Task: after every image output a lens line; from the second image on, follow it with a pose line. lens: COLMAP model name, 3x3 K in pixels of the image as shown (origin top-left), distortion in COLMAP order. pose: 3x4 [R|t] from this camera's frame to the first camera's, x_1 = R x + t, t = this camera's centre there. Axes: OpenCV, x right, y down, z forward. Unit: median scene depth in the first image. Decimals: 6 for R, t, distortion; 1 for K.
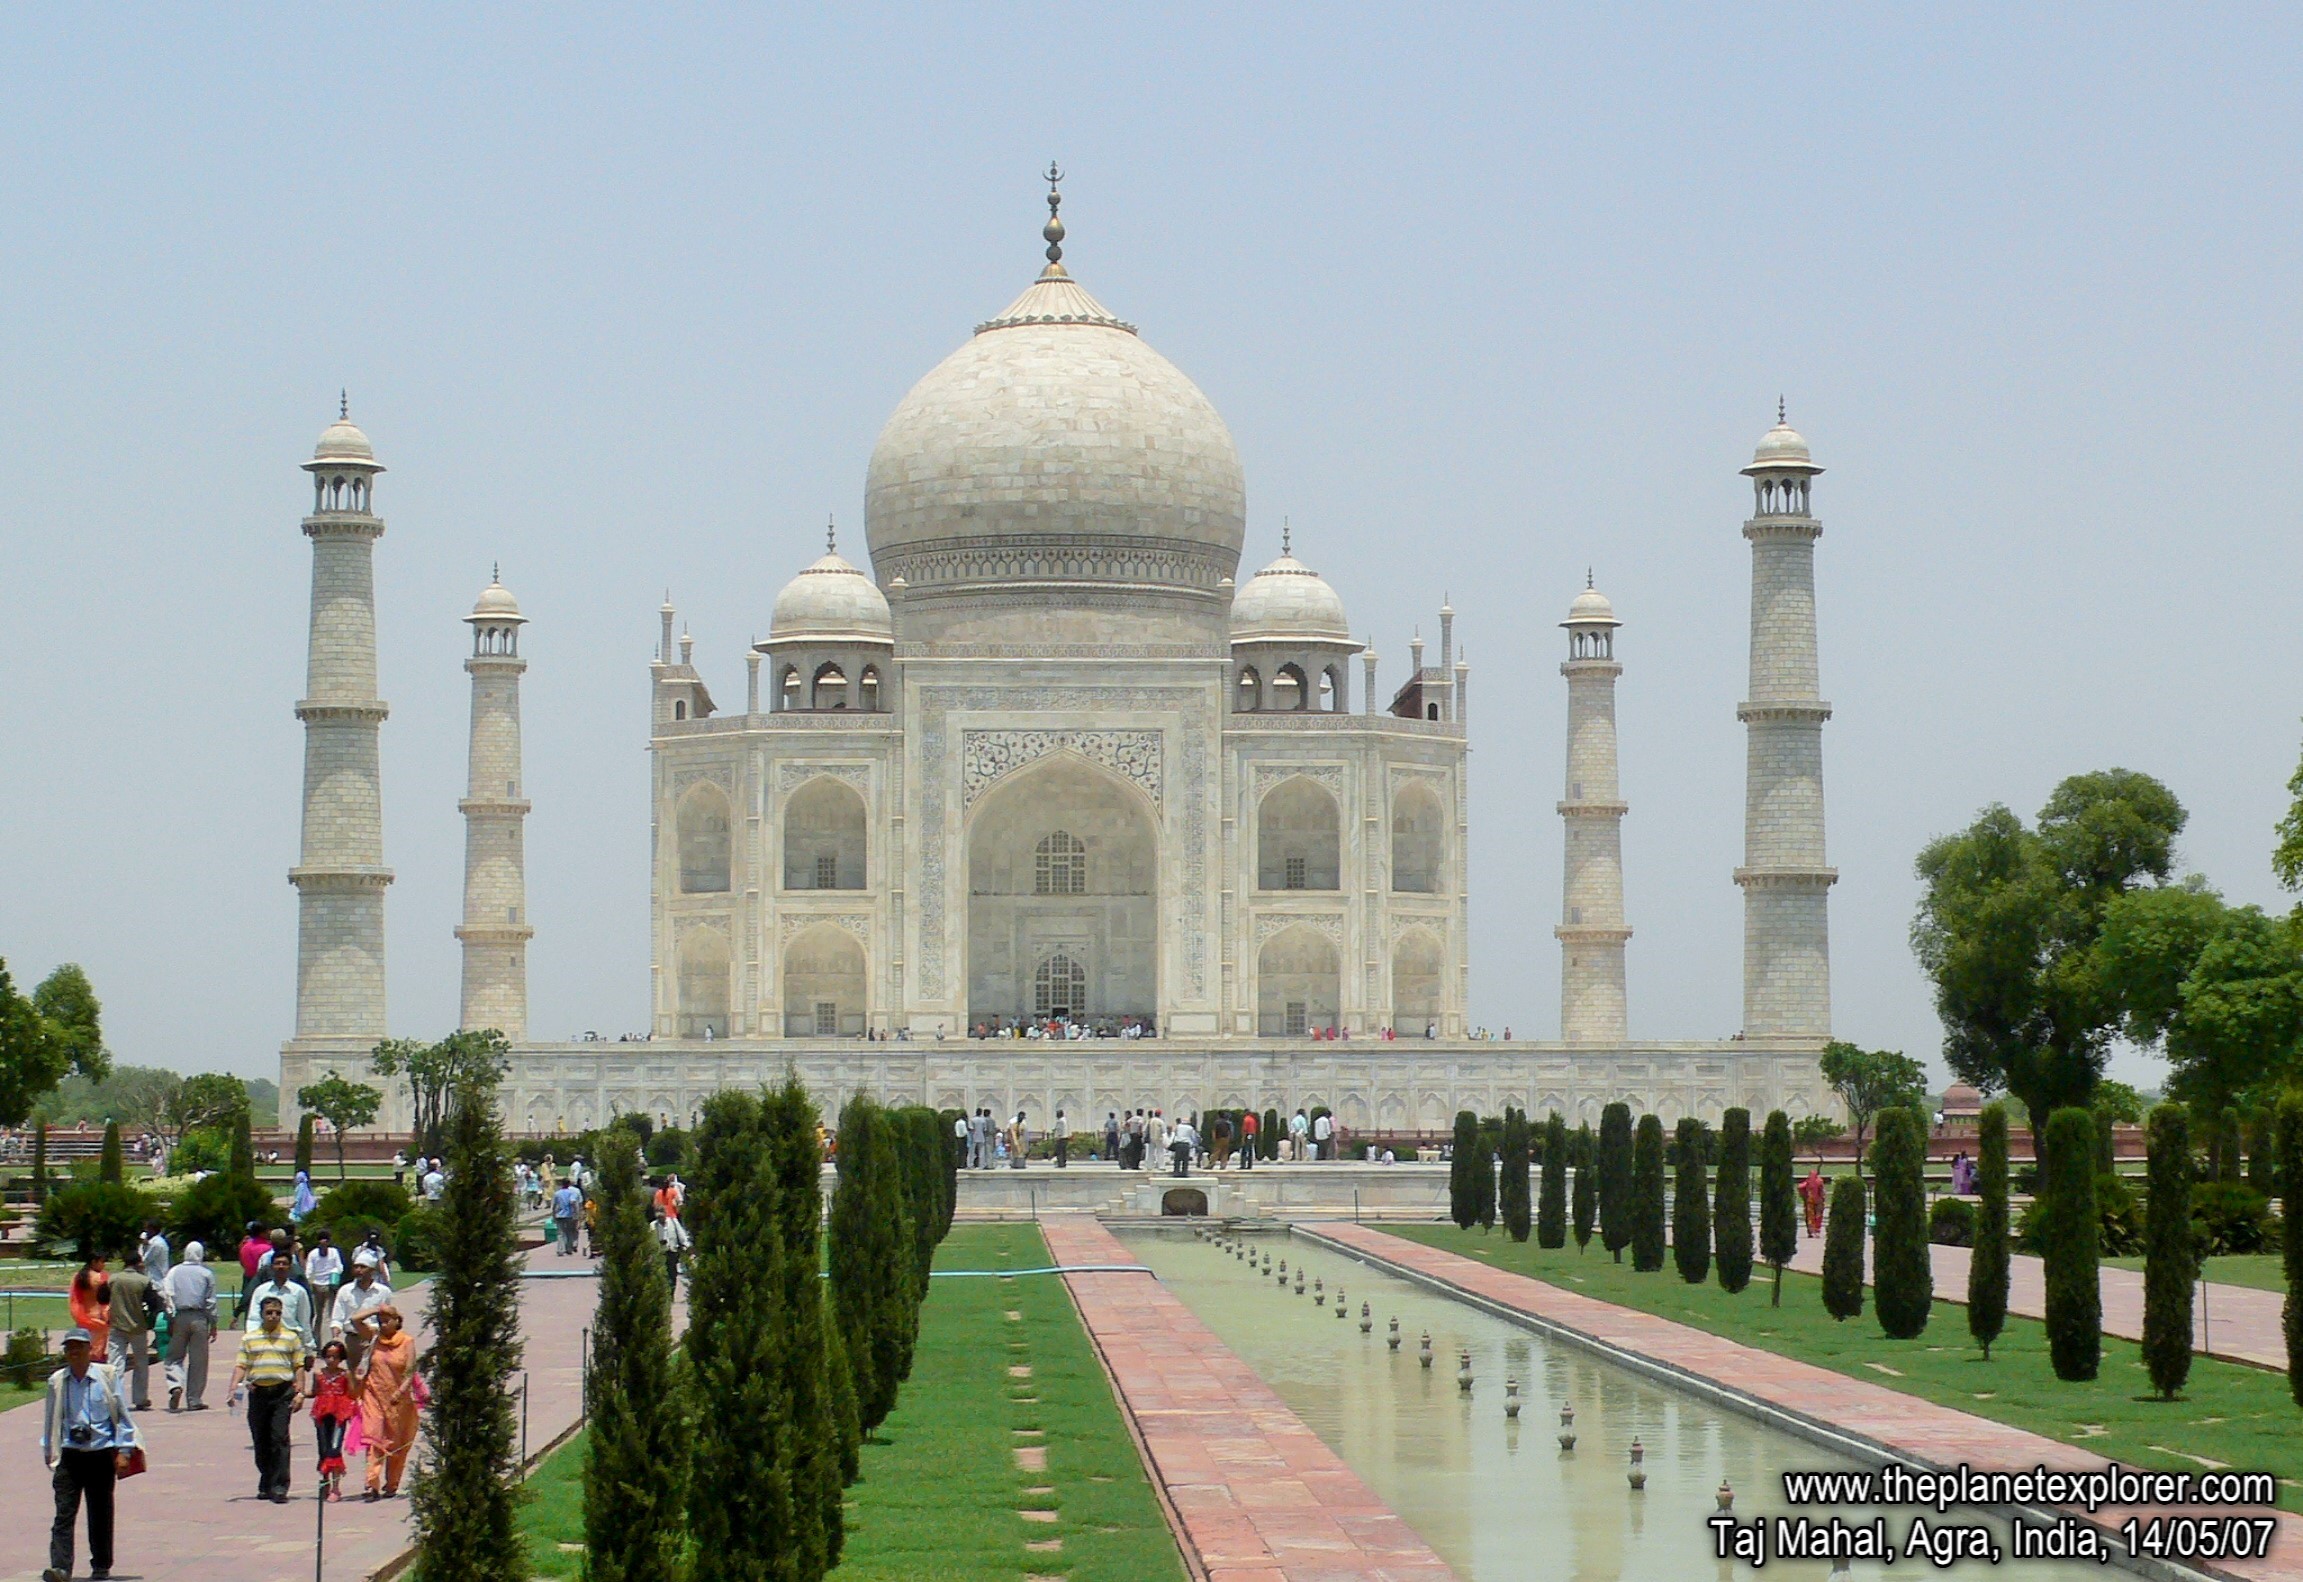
lens RADIAL K [[3666.4, 0, 1152.2], [0, 3666.4, 812.0], [0, 0, 1]] dist [-0.046474, 0.000000]
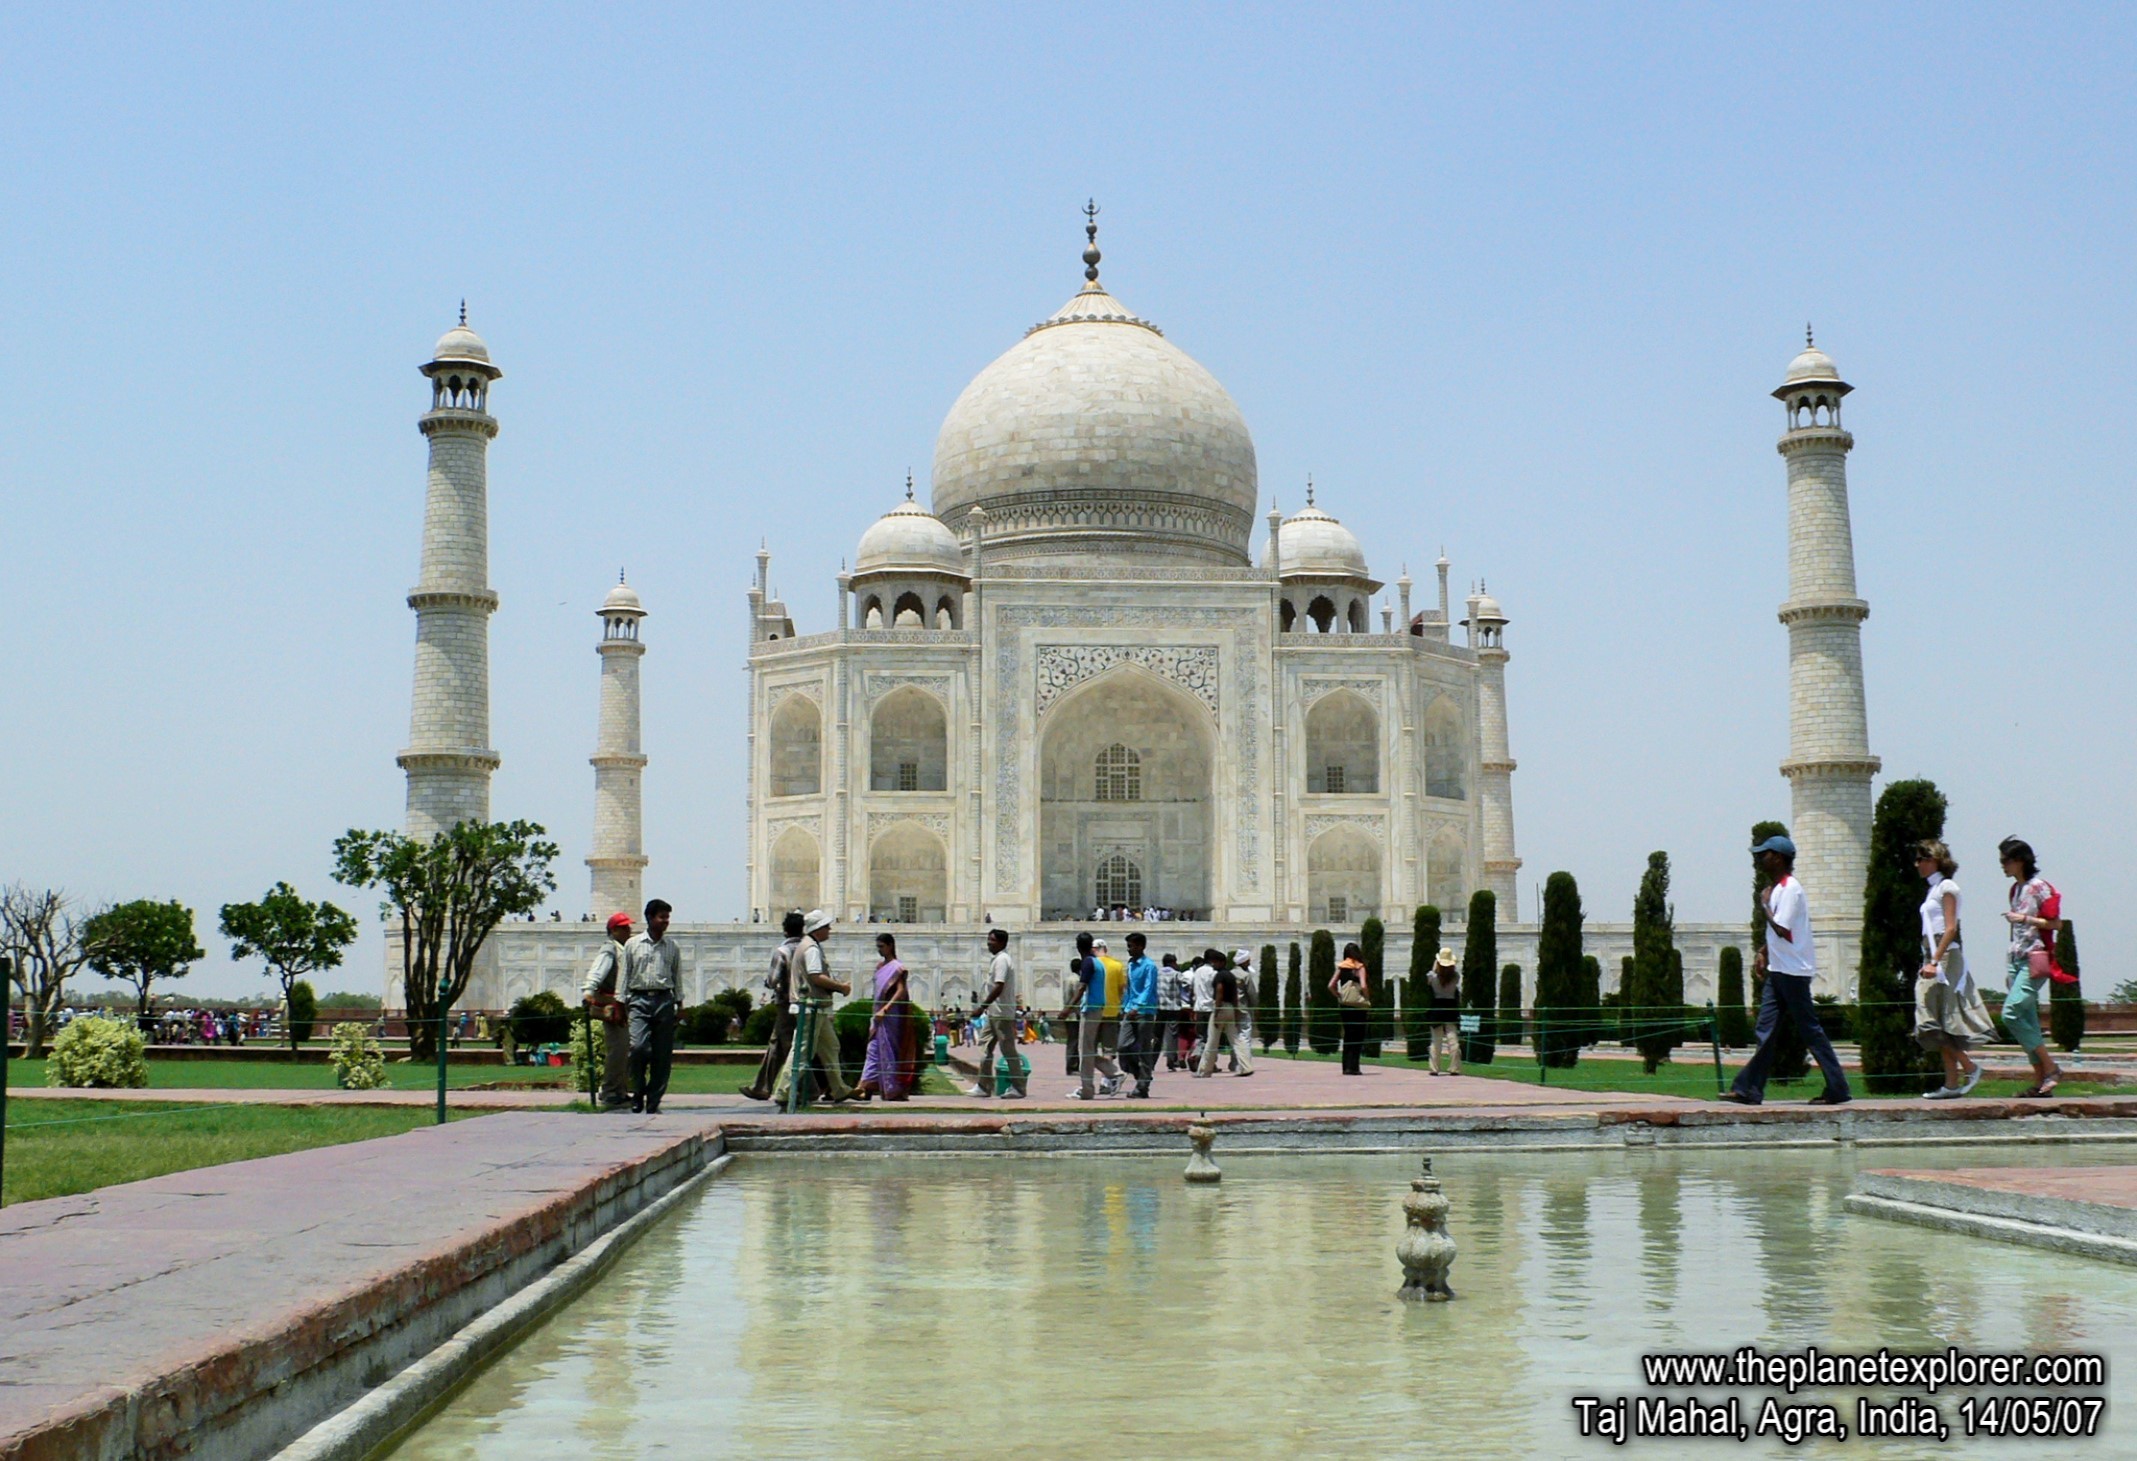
lens RADIAL K [[2088.3, 0, 1039.2], [0, 2088.3, 725.9], [0, 0, 1]] dist [-0.109607, 0.000000]
pose [[0.999956, 0.002215, 0.009103, -0.056021], [-0.001655, 0.998132, -0.061079, 0.039332], [-0.009221, 0.061061, 0.998091, 0.382069]]
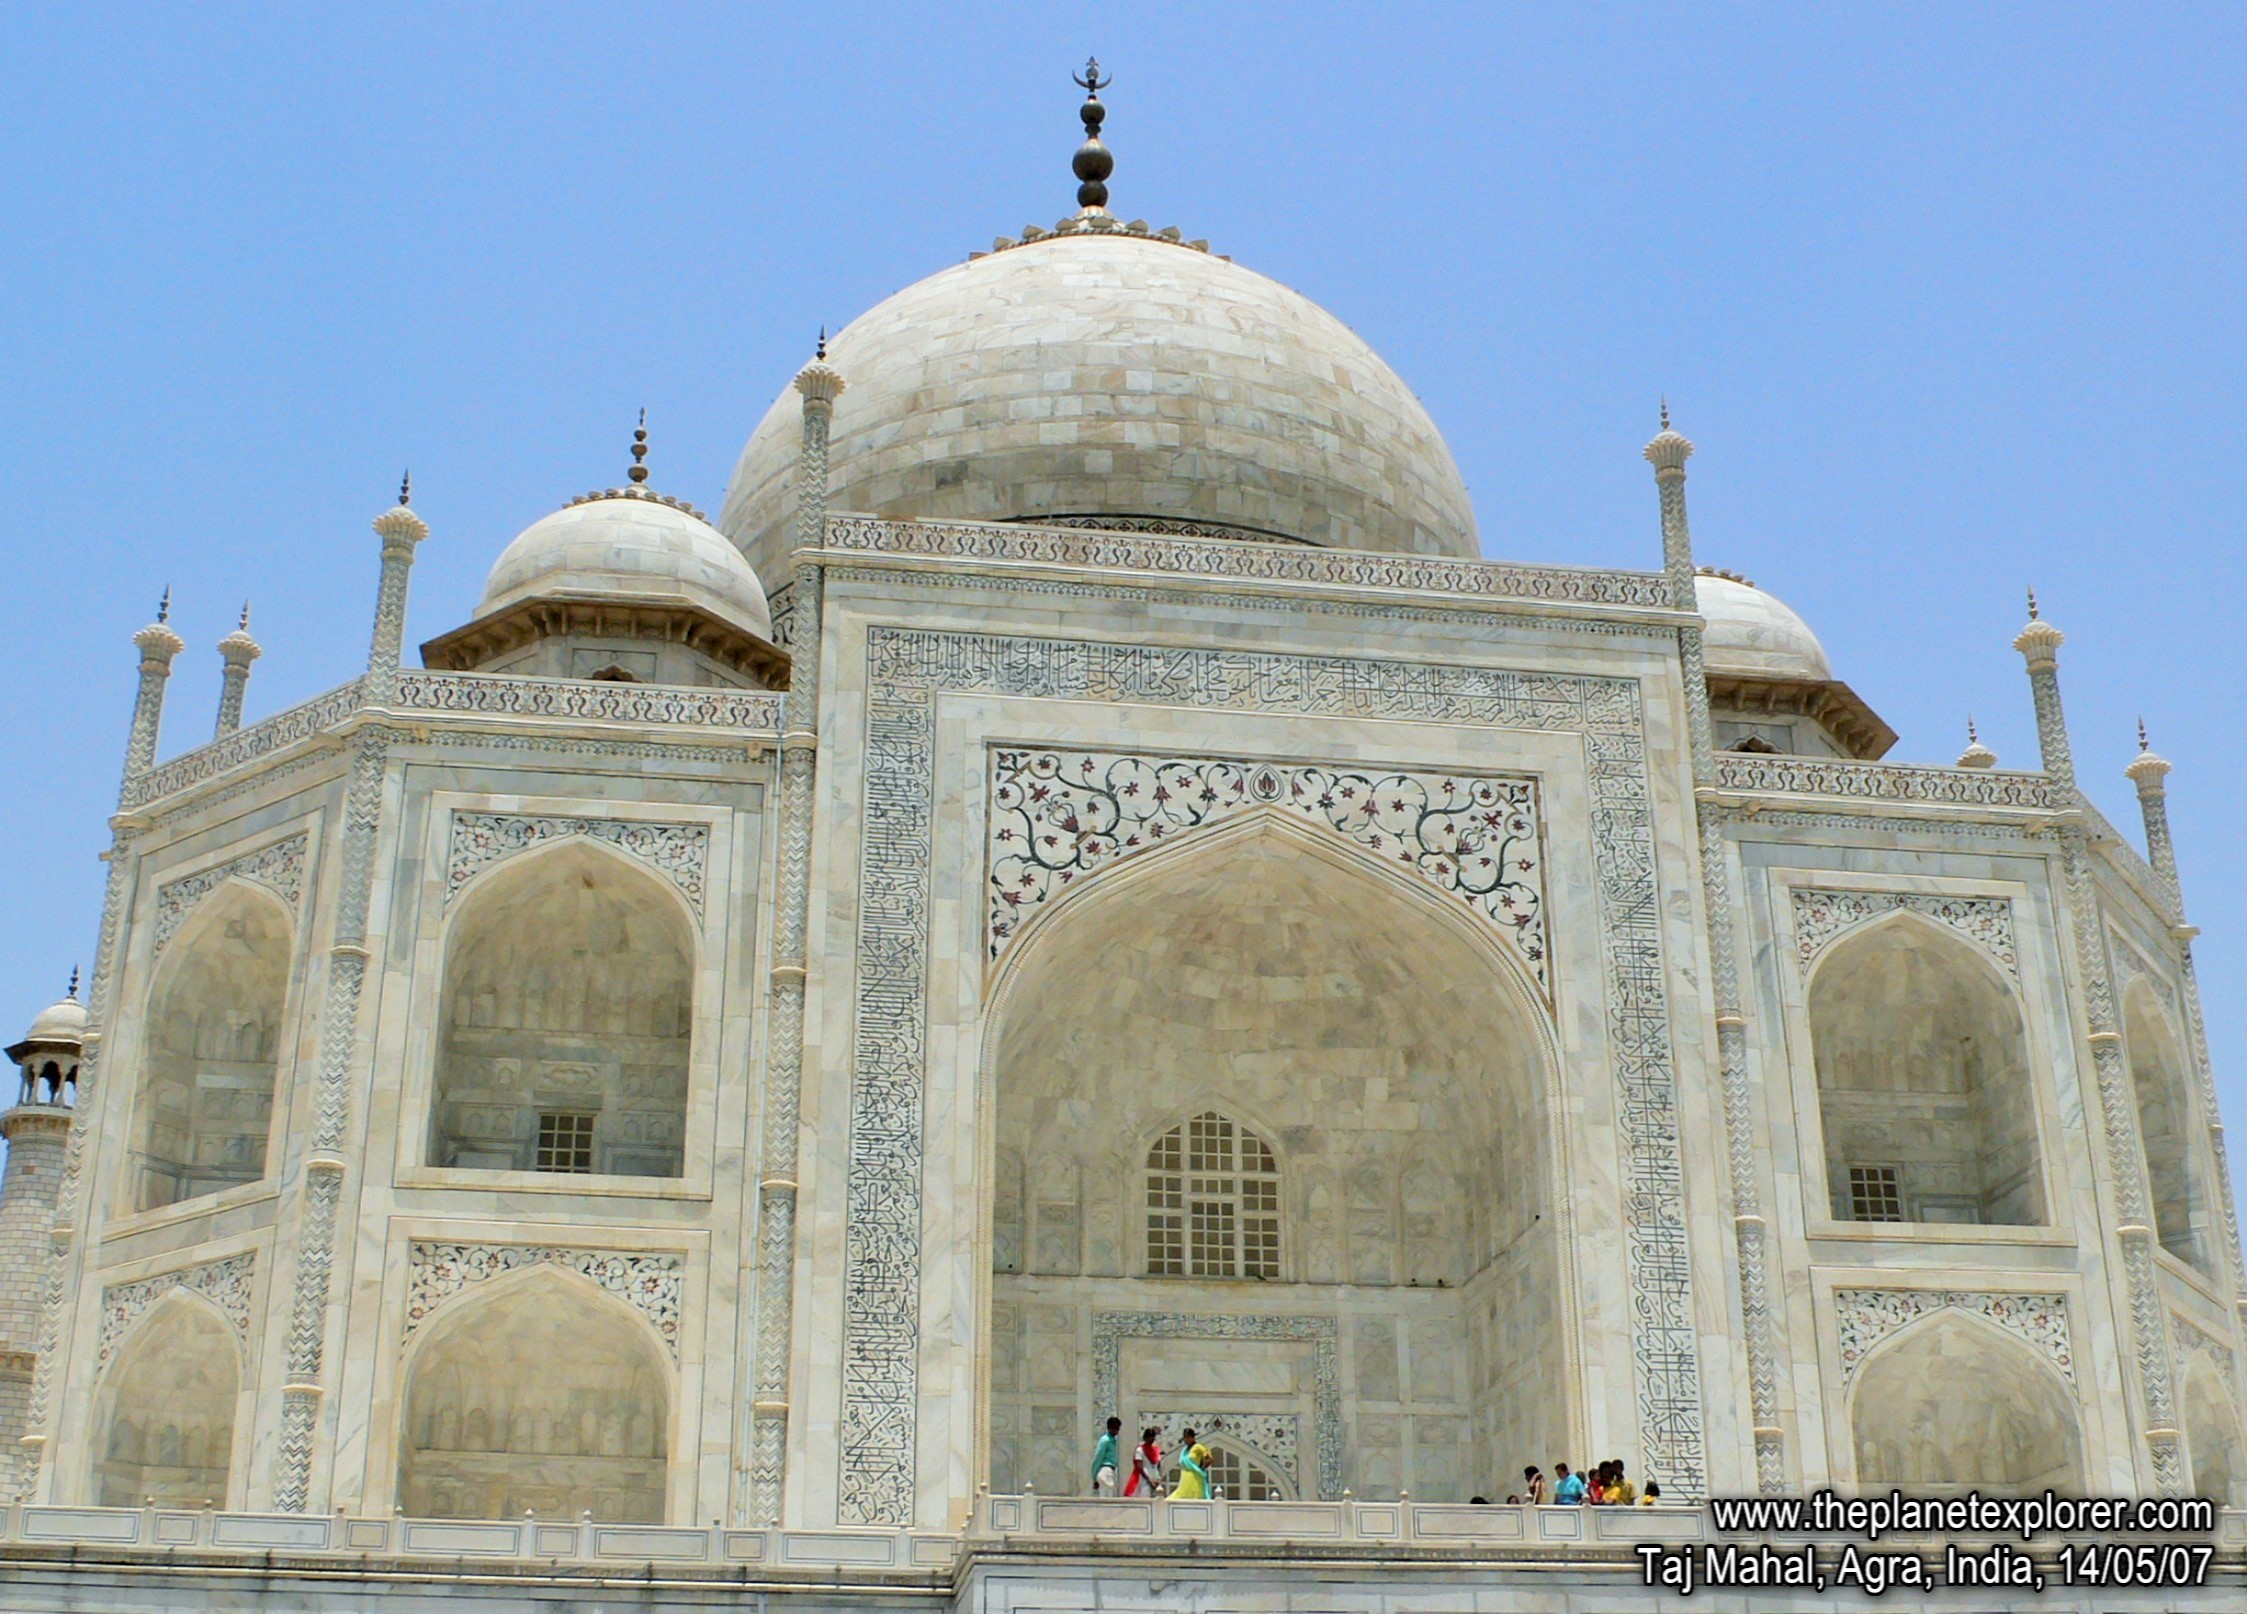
lens RADIAL K [[2594.8, 0, 1089.7], [0, 2594.8, 825.2], [0, 0, 1]] dist [-0.109352, 0.000000]
pose [[0.996028, 0.036529, 0.081196, -0.061376], [-0.007139, 0.941788, -0.336130, 0.067783], [-0.088748, 0.334216, 0.938309, 0.766928]]
